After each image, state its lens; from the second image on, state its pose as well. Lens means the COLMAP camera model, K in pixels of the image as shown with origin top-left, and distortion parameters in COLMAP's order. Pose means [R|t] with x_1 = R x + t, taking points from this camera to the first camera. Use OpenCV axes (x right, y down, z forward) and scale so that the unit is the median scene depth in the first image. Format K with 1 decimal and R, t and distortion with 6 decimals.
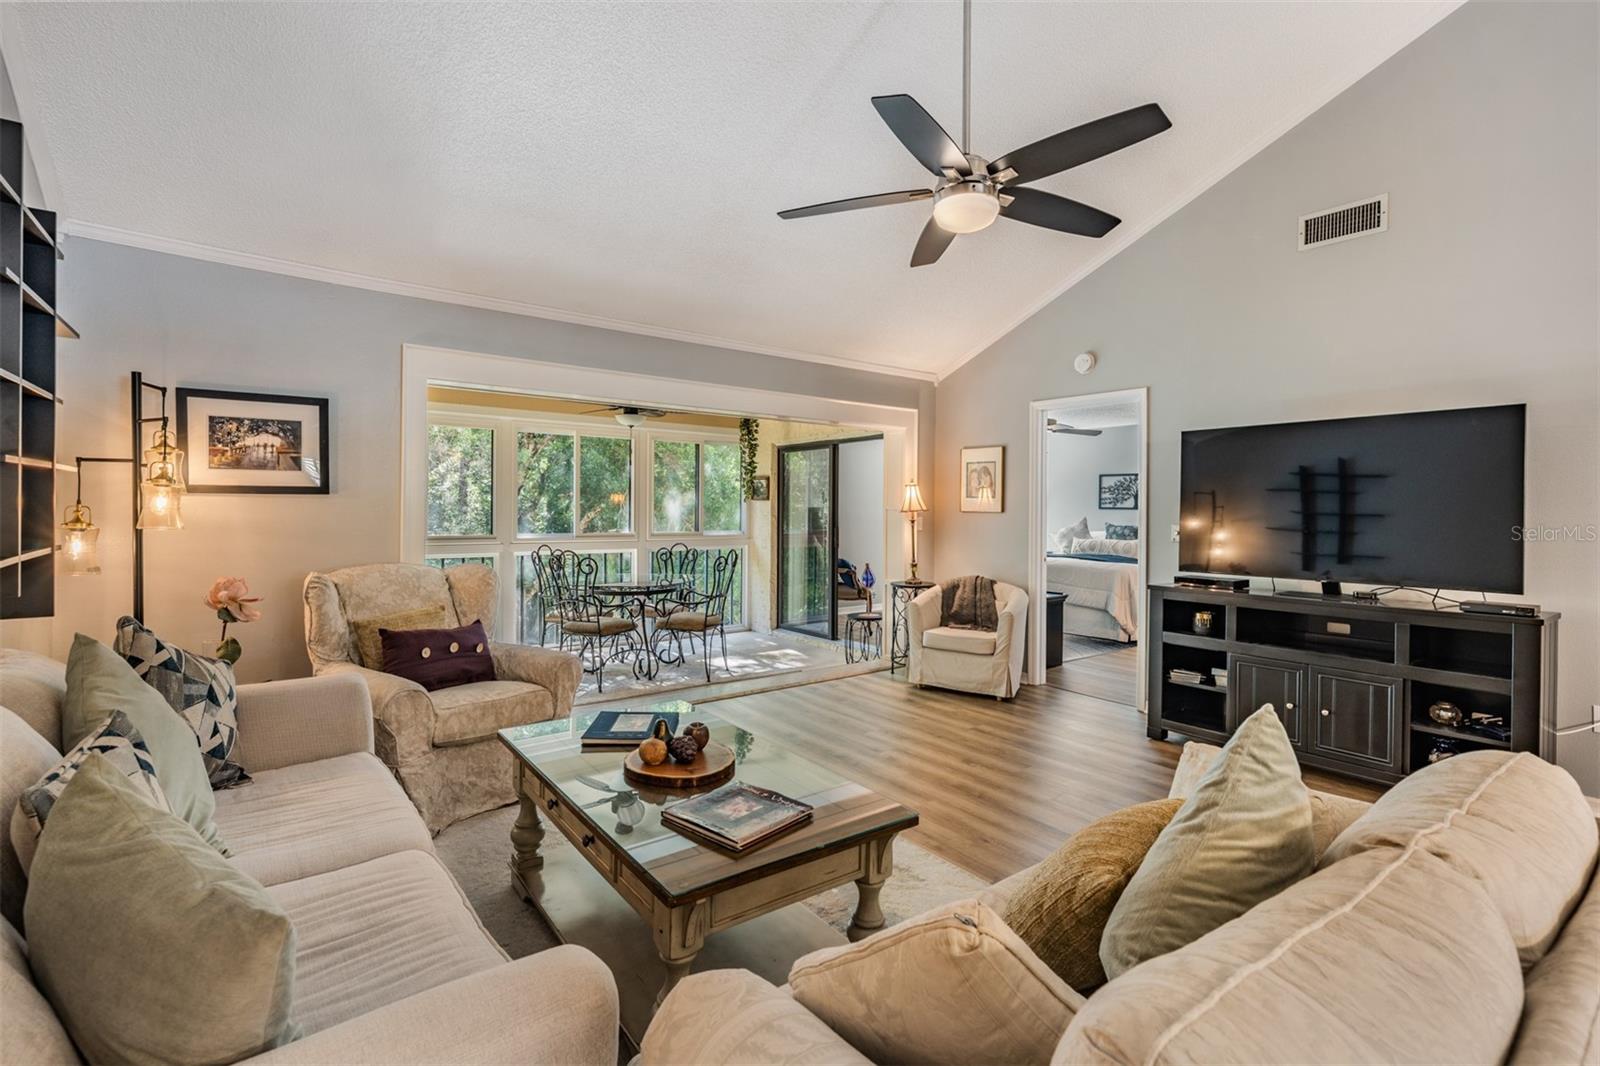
lens RADIAL K [[716.6, 0, 792.4], [0, 716.6, 528.6], [0, 0, 1]] dist [-0.001849, -0.000346]
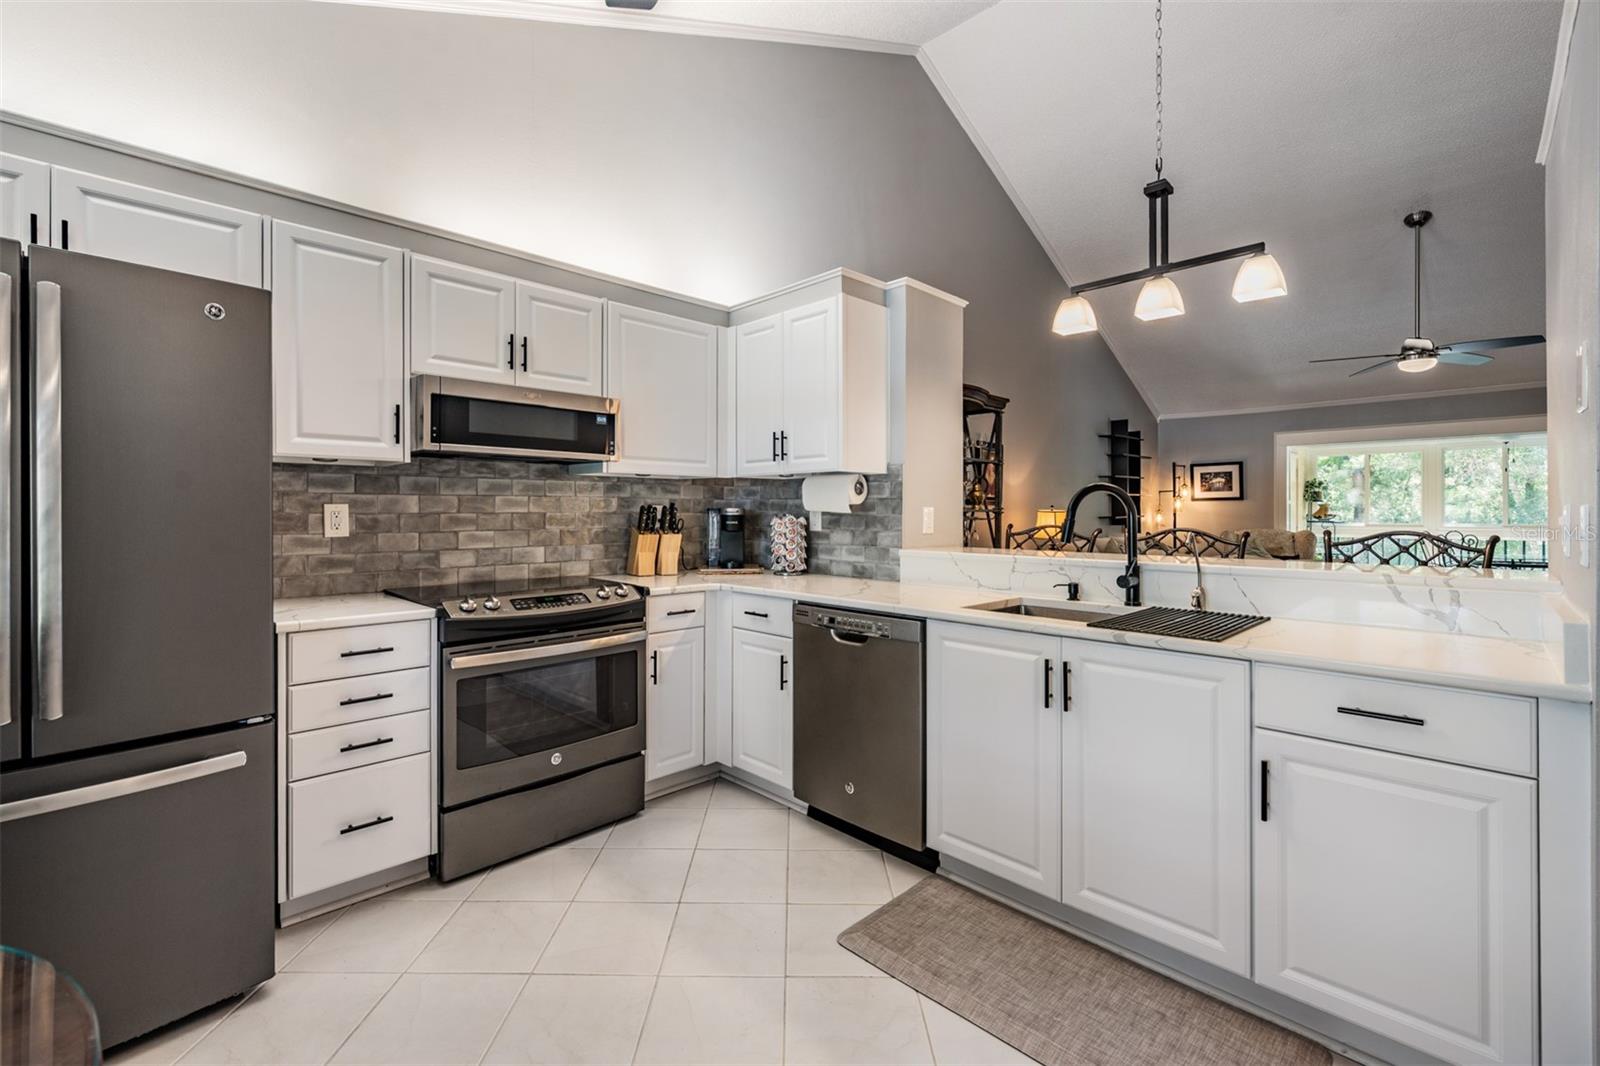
lens RADIAL K [[689.9, 0, 796.3], [0, 689.9, 511.0], [0, 0, 1]] dist [0.000769, -0.000179]
pose [[0.150315, -0.010242, -0.988585, 0.732304], [-0.021780, 0.999669, -0.013668, 0.027991], [0.988398, 0.023585, 0.150042, -0.435413]]
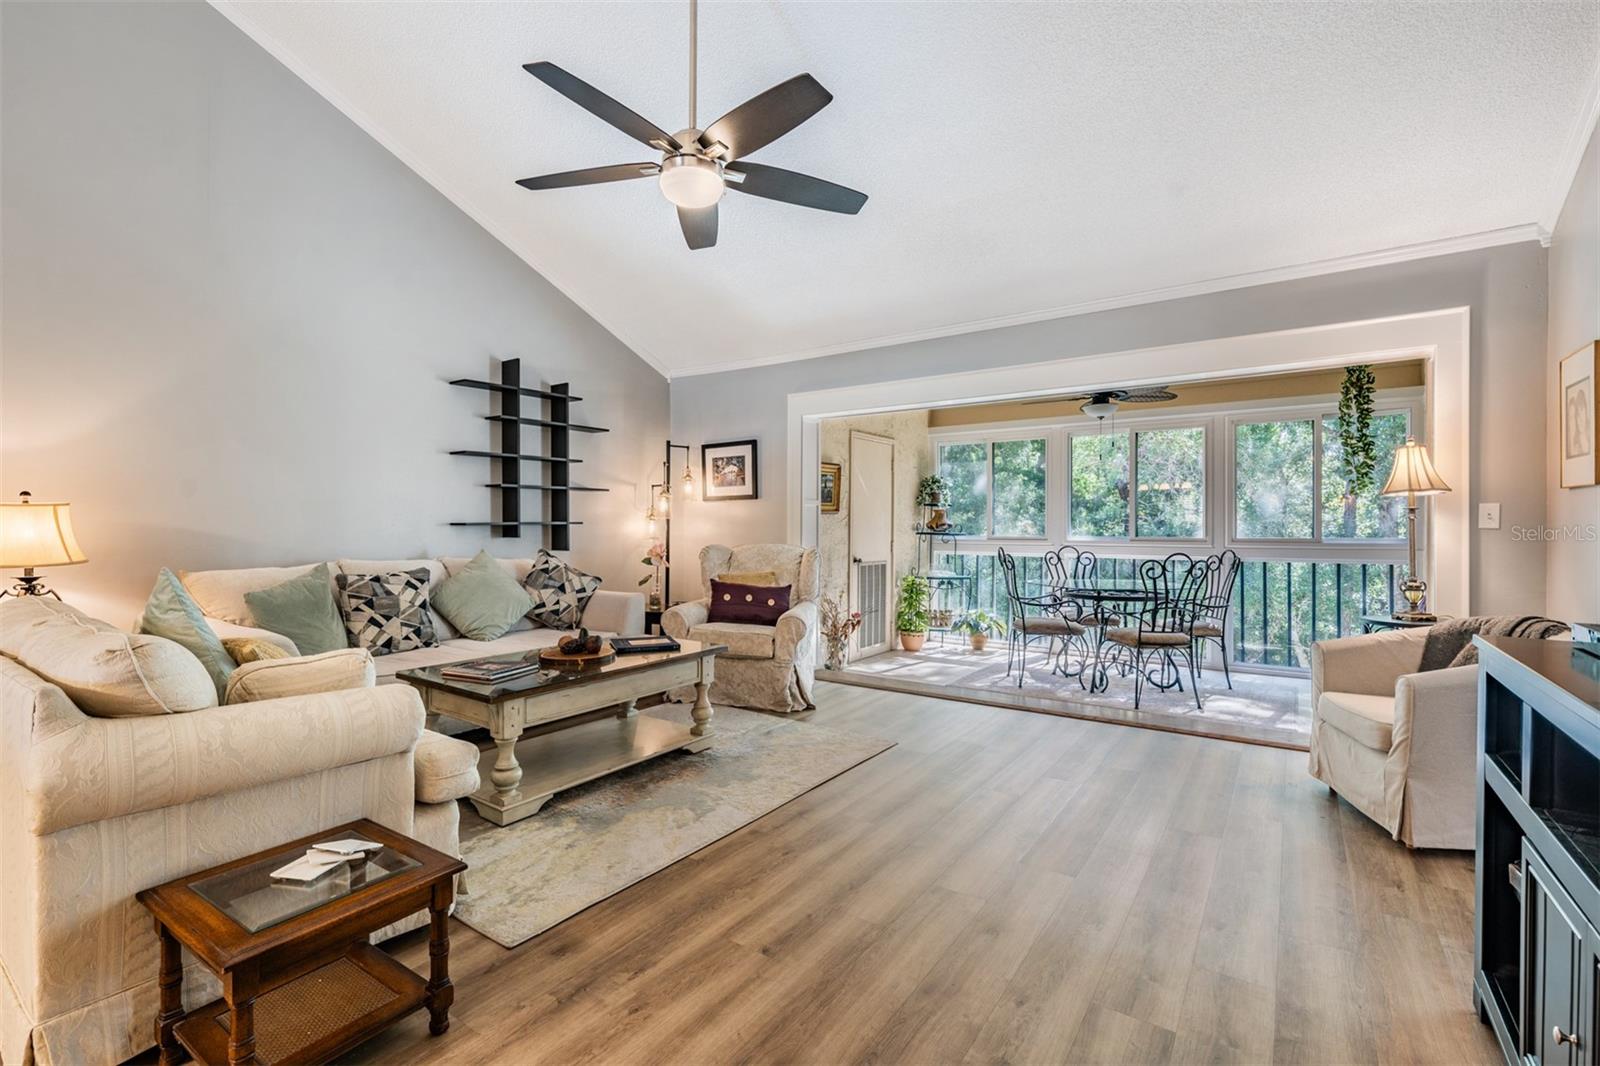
lens RADIAL K [[716.6, 0, 792.4], [0, 716.6, 528.6], [0, 0, 1]] dist [-0.001849, -0.000346]
pose [[0.317914, -0.005300, -0.948105, 0.447211], [-0.022720, 0.999655, -0.013207, 0.018781], [0.947847, 0.025740, 0.317684, 0.285238]]
